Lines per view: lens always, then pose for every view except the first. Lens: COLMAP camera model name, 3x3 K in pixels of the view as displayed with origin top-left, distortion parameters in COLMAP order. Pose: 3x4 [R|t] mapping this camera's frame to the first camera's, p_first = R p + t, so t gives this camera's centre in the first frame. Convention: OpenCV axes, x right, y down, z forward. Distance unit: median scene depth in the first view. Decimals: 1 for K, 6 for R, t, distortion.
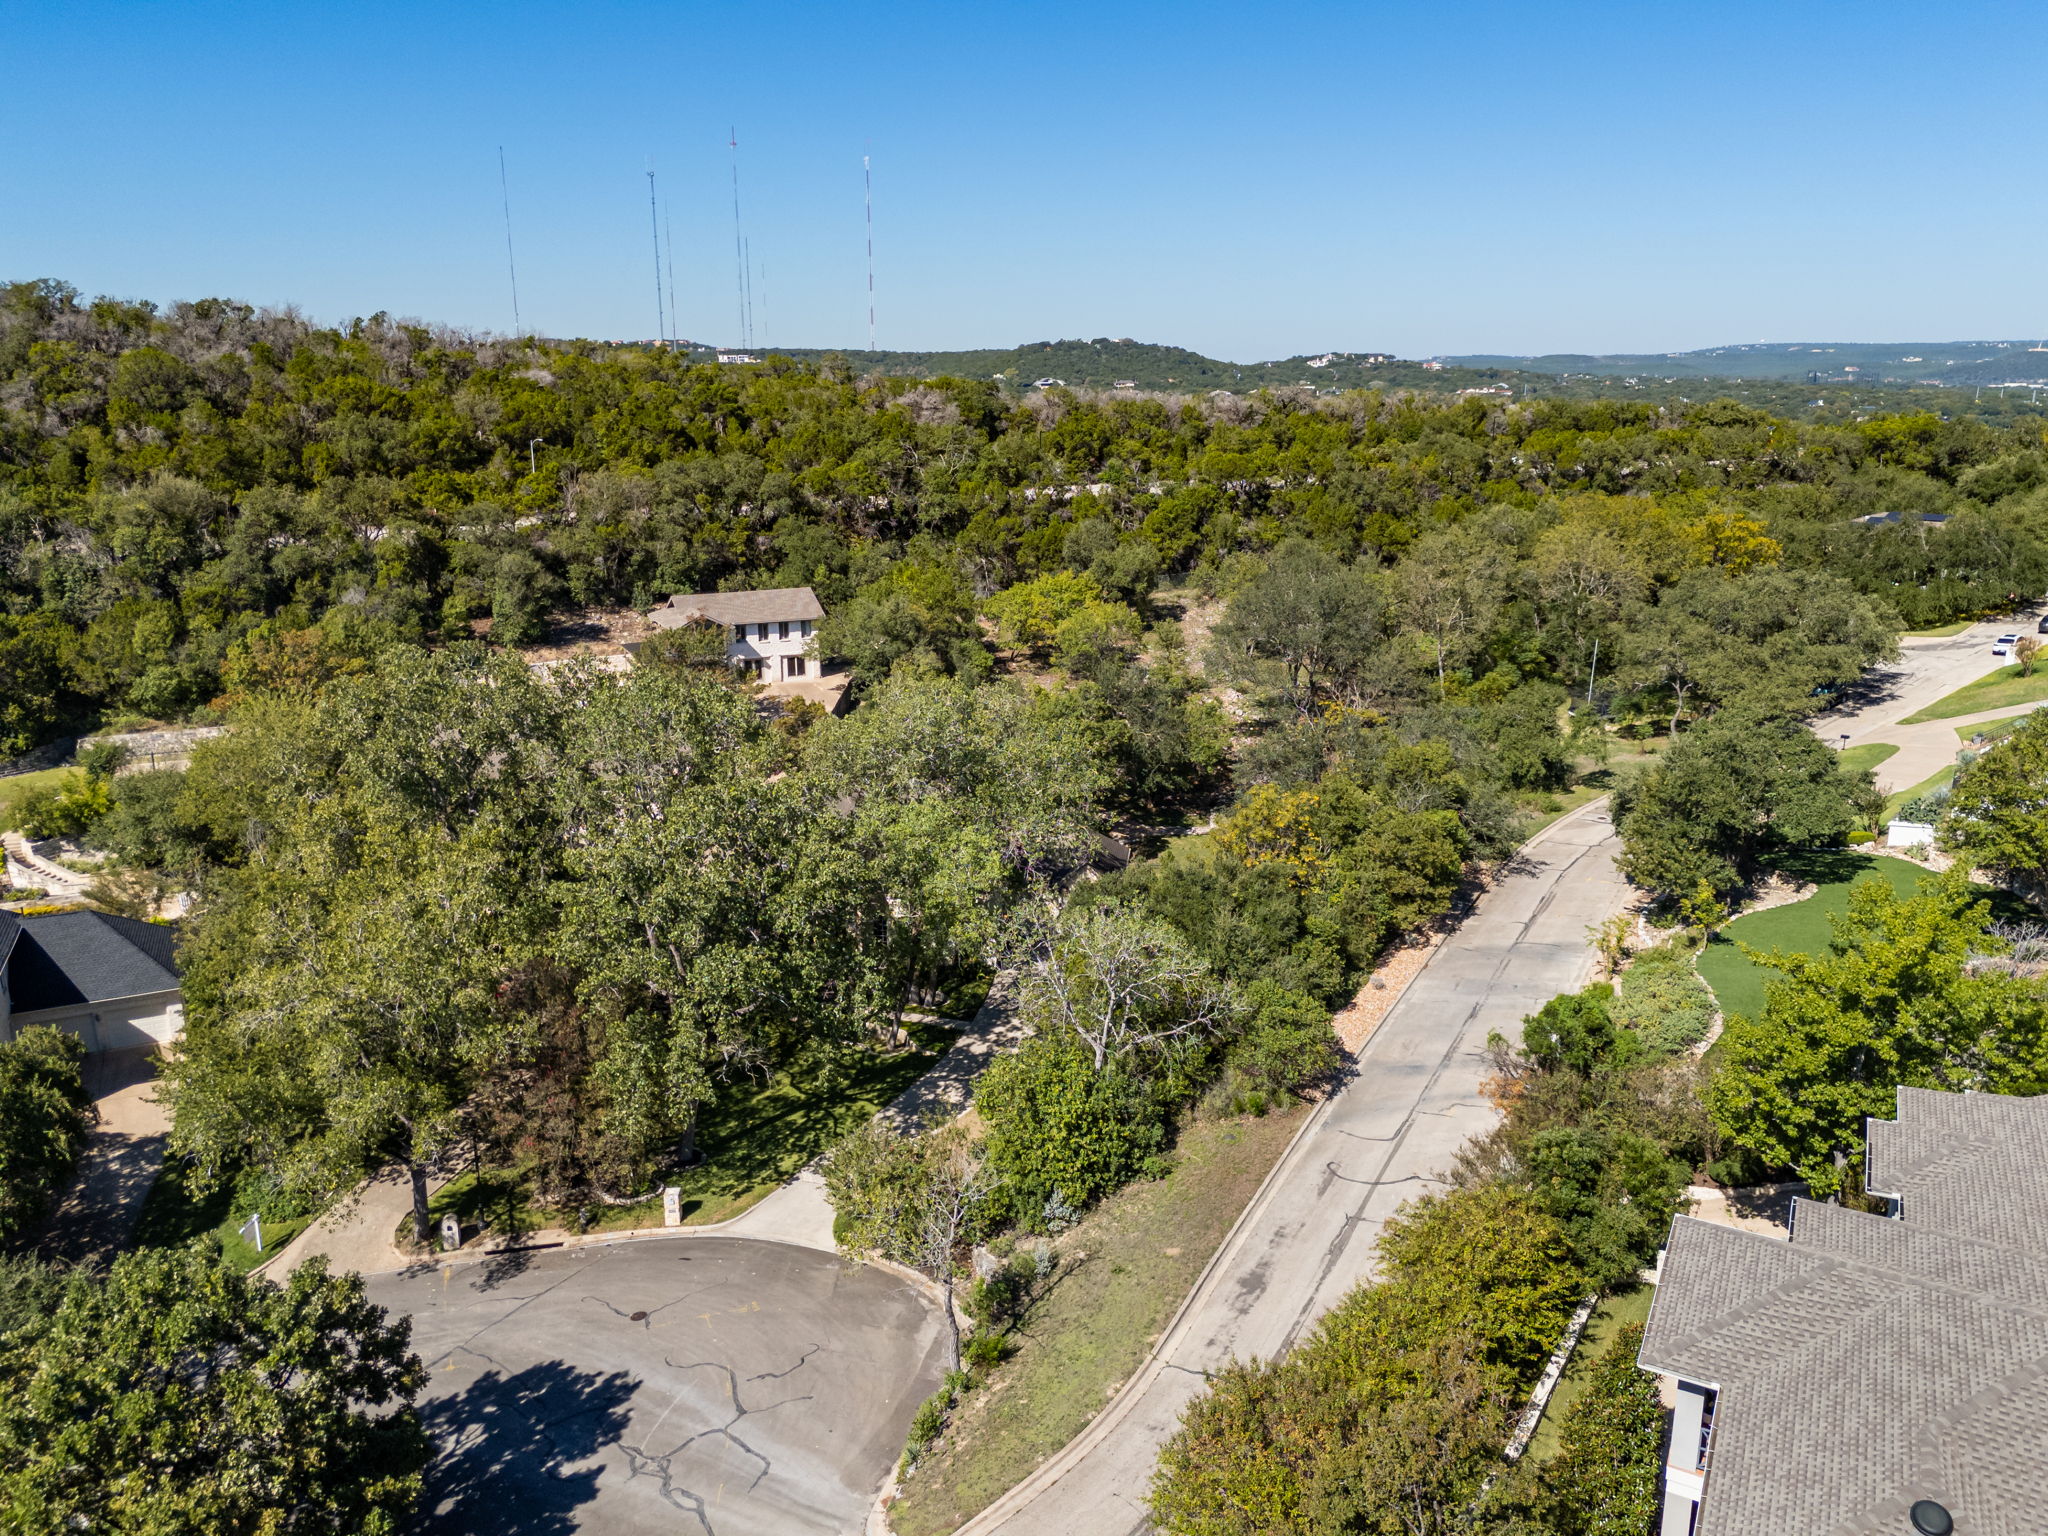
lens RADIAL K [[1504.6, 0, 1019.3], [0, 1504.6, 776.8], [0, 0, 1]] dist [0.068009, -0.051615]
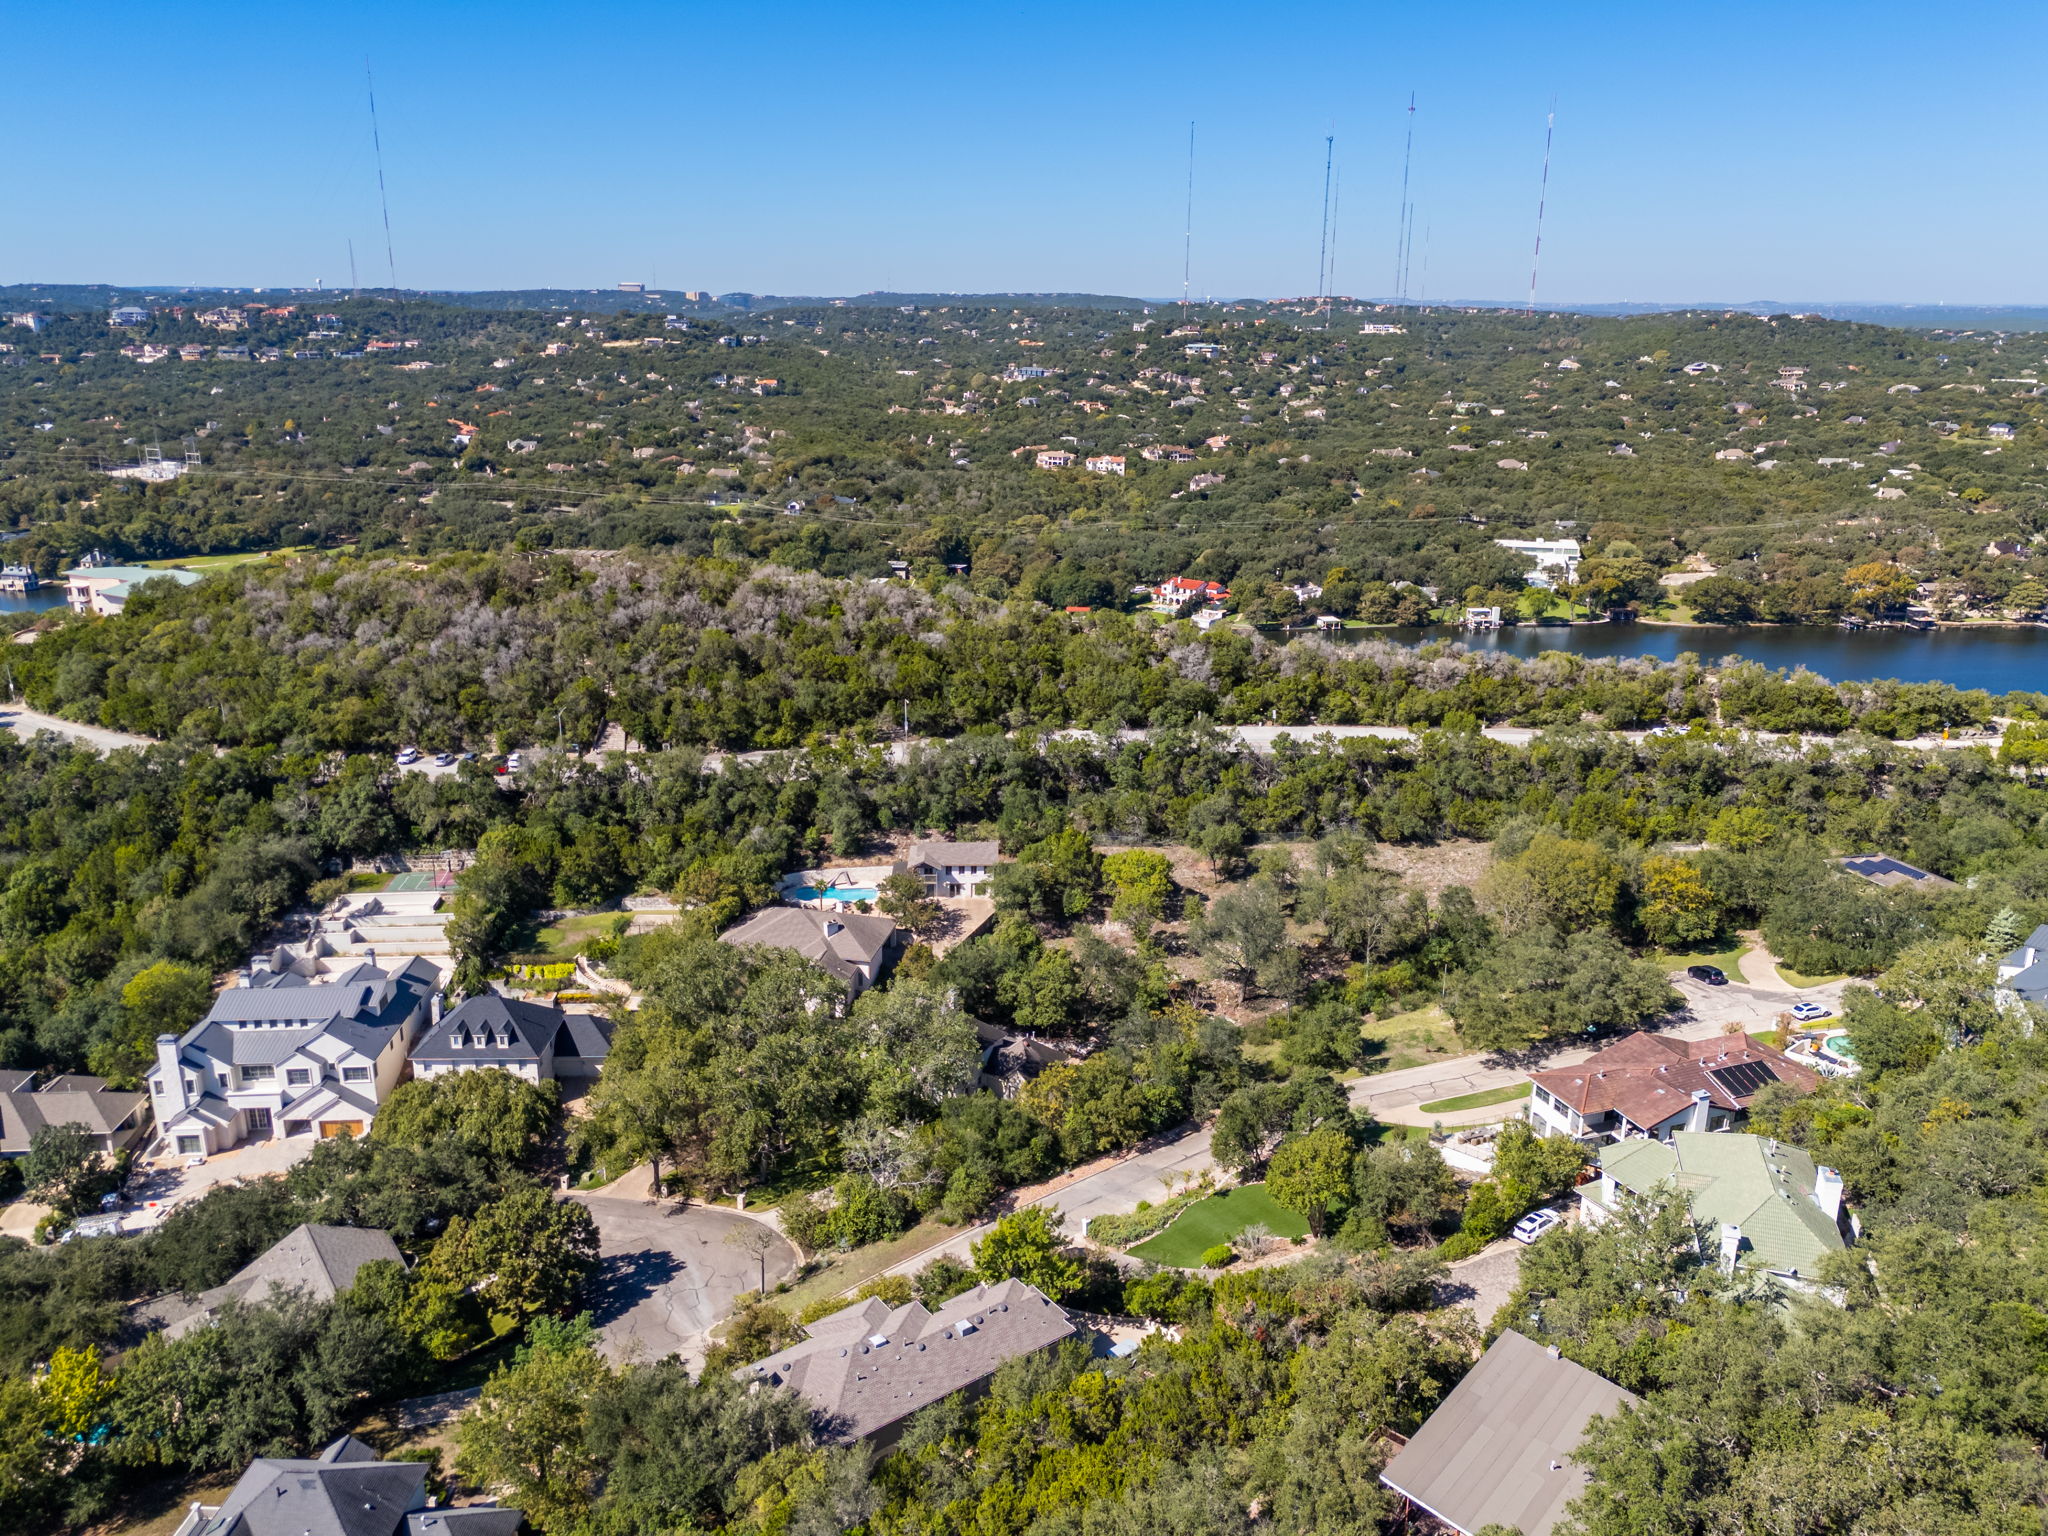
lens RADIAL K [[1504.6, 0, 1028.6], [0, 1504.6, 756.8], [0, 0, 1]] dist [0.068009, -0.051615]
pose [[0.912768, 0.129904, -0.387272, 0.589220], [-0.118689, 0.991524, 0.052852, -0.345579], [0.390855, -0.002277, 0.920449, -0.605379]]
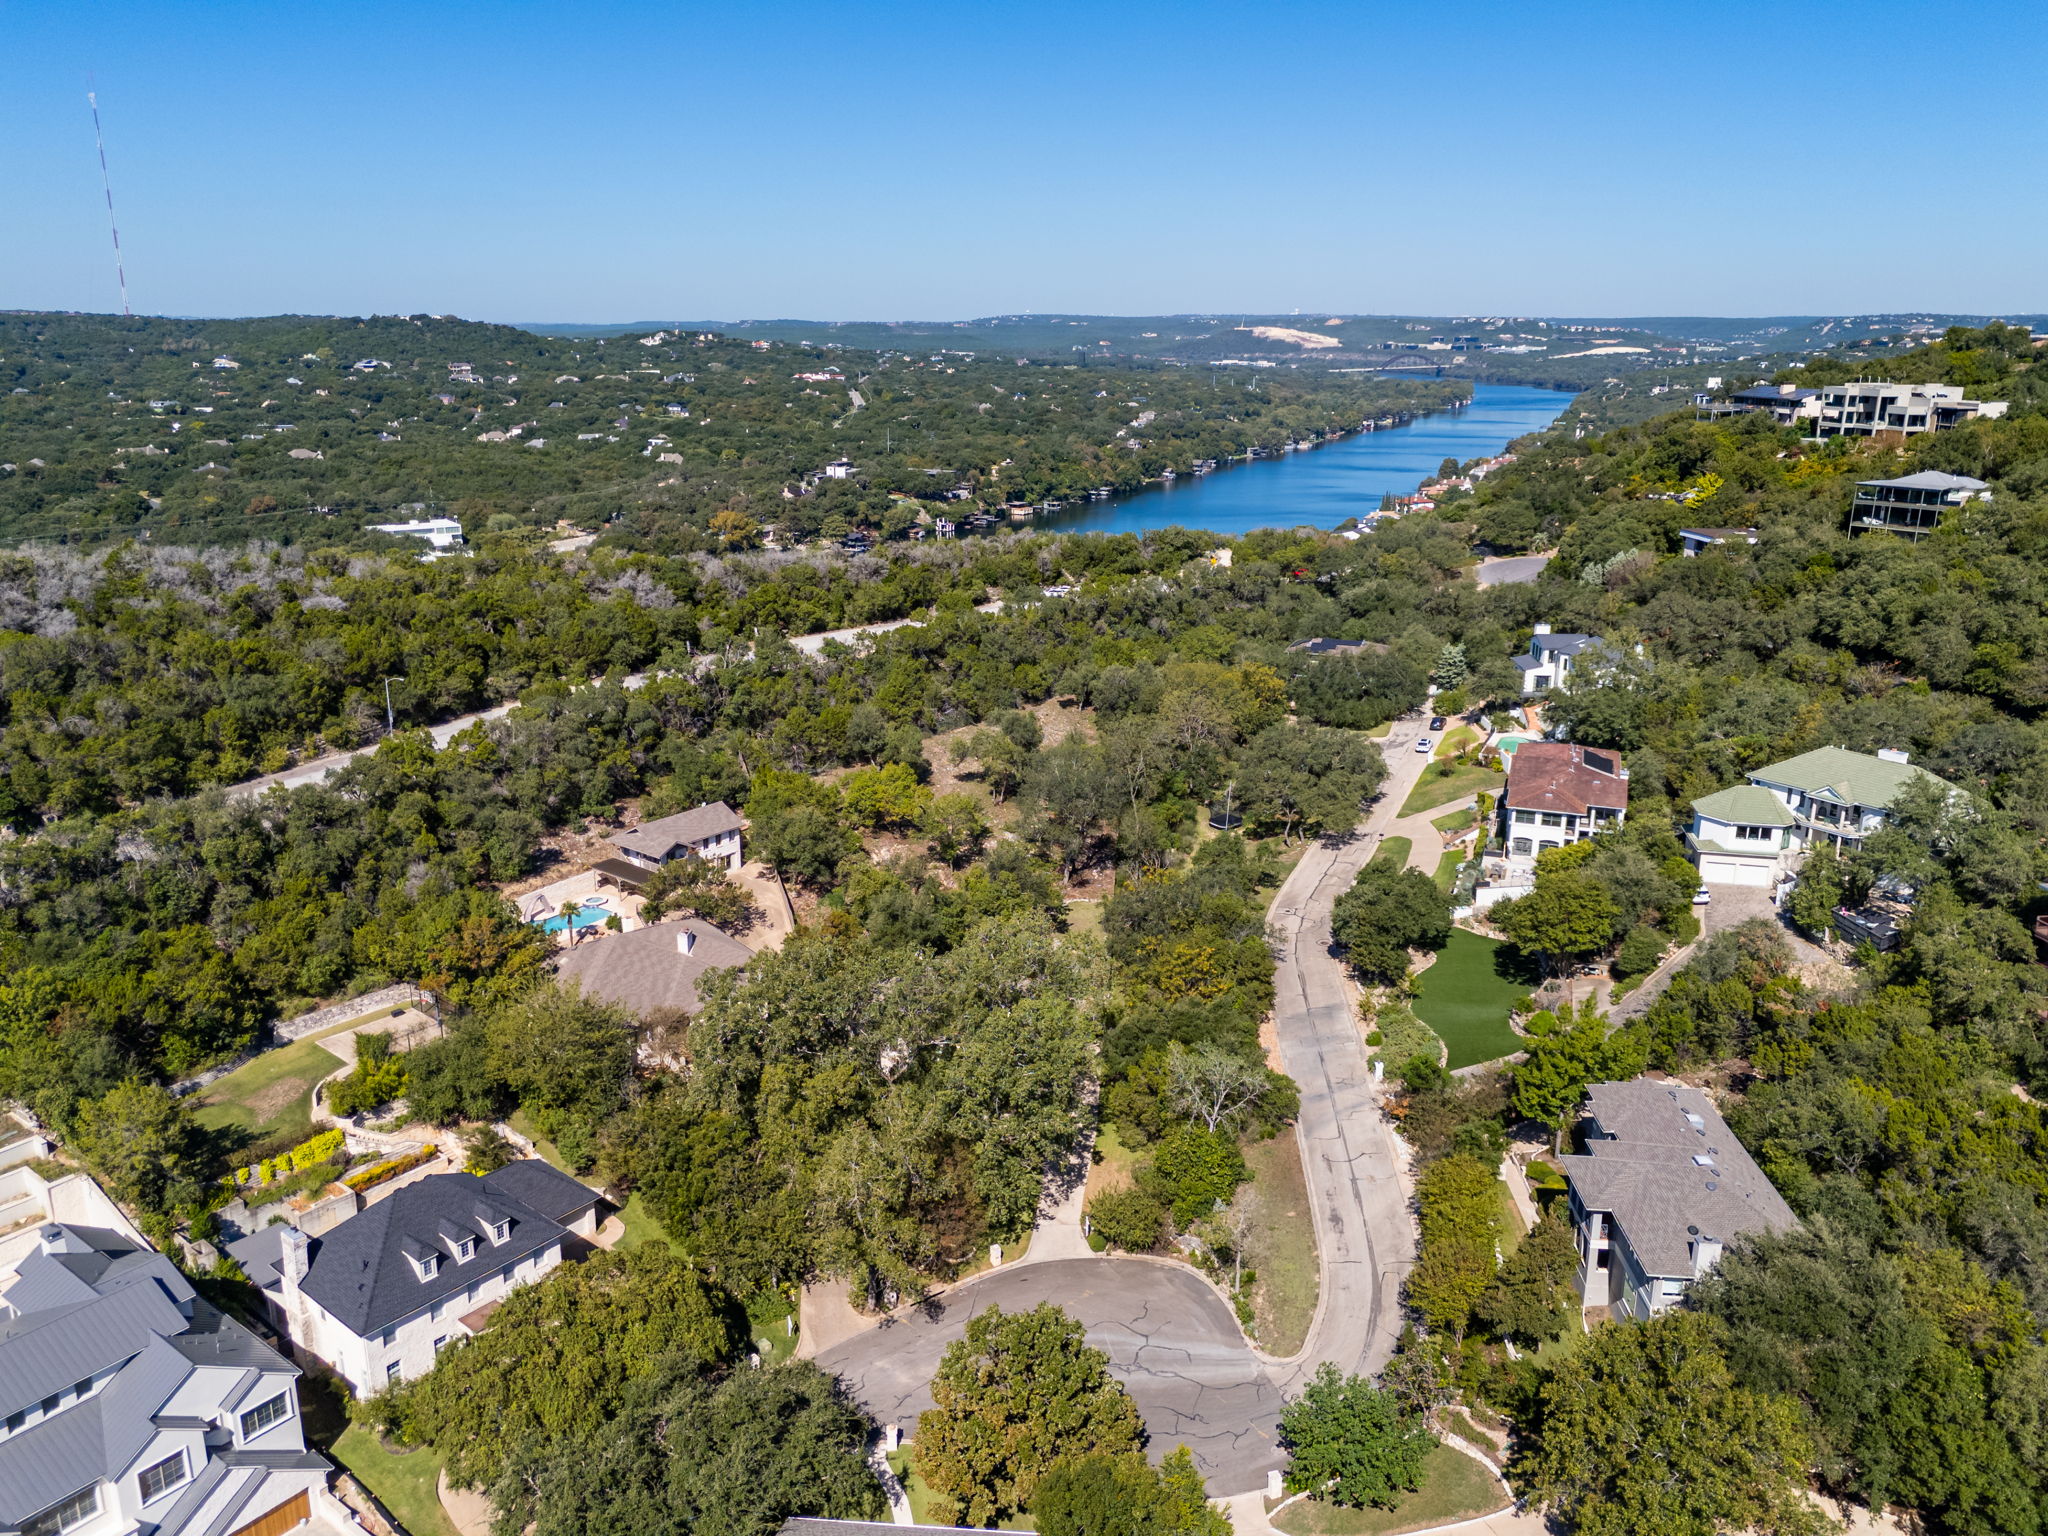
lens RADIAL K [[1504.6, 0, 1017.1], [0, 1504.6, 775.4], [0, 0, 1]] dist [0.068009, -0.051615]
pose [[0.907042, -0.112633, 0.405696, -0.481634], [0.102276, 0.993636, 0.047196, -0.201655], [-0.408430, -0.001316, 0.912789, -0.359027]]
